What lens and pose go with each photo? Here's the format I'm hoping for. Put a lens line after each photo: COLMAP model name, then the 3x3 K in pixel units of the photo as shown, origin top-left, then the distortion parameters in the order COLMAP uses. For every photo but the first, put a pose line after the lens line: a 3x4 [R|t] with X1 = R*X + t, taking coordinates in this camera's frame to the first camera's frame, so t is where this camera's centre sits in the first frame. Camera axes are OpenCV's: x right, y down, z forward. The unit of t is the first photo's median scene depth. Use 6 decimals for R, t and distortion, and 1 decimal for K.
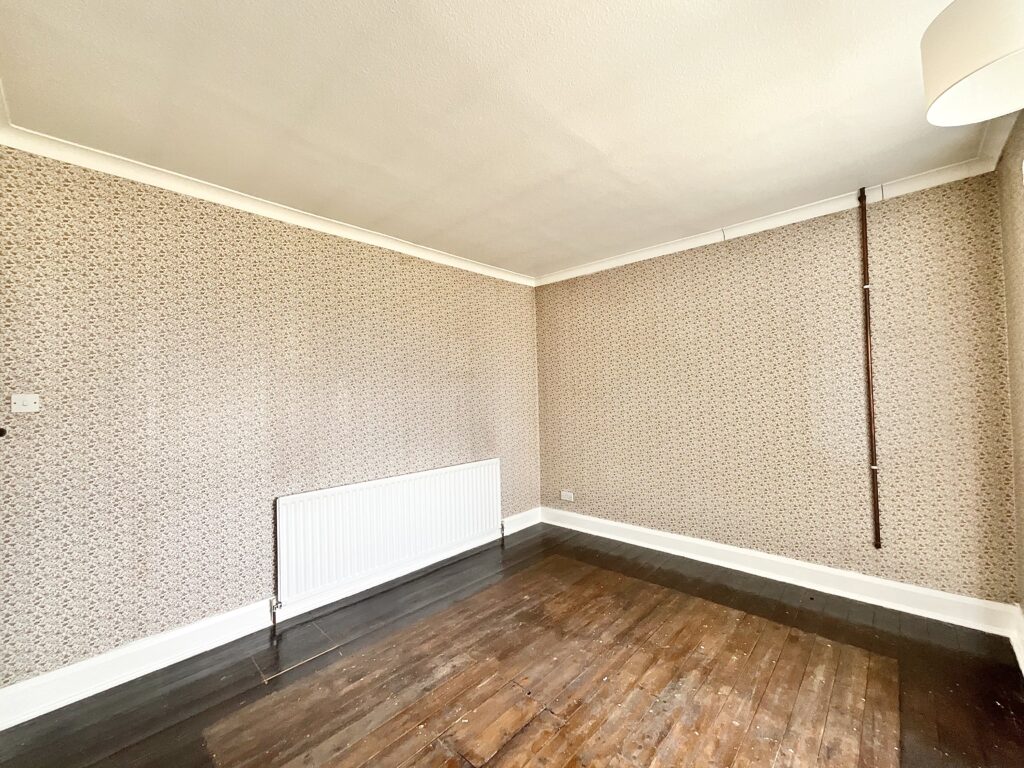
lens RADIAL K [[415.7, 0, 512.0], [0, 415.7, 386.6], [0, 0, 1]] dist [0.000619, 0.000893]
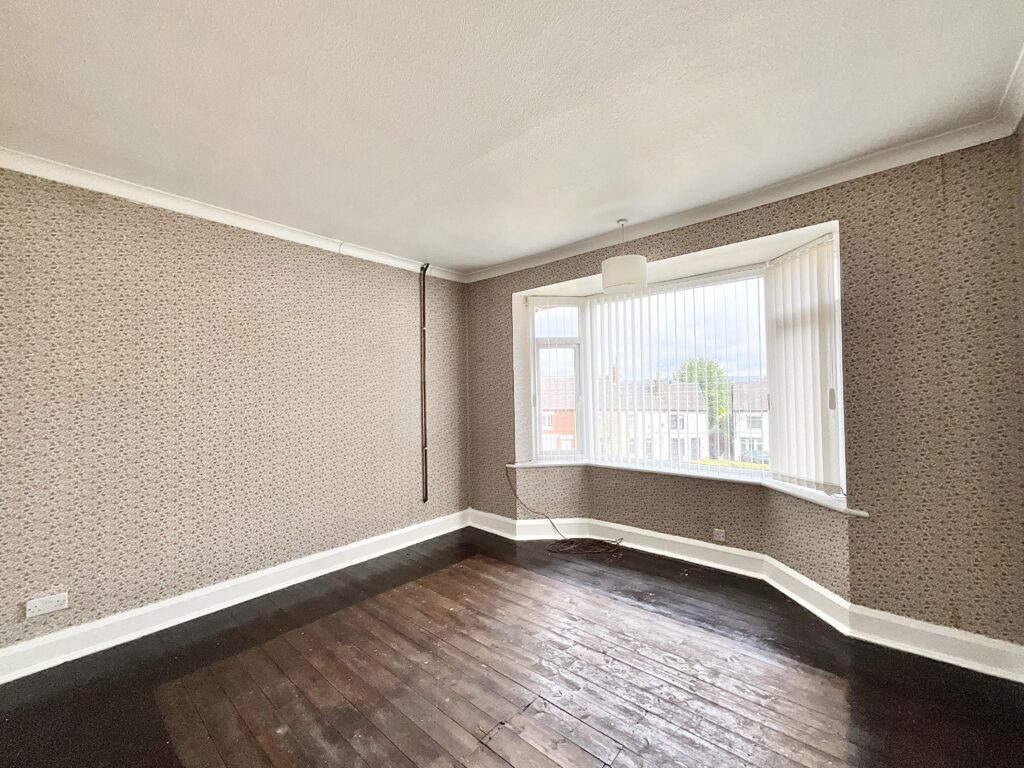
lens RADIAL K [[415.7, 0, 512.0], [0, 415.7, 386.6], [0, 0, 1]] dist [0.000619, 0.000893]
pose [[-0.029966, 0.038287, 0.998817, -0.646221], [-0.003080, 0.999258, -0.038397, 0.026137], [-0.999546, -0.004227, -0.029826, 0.724916]]
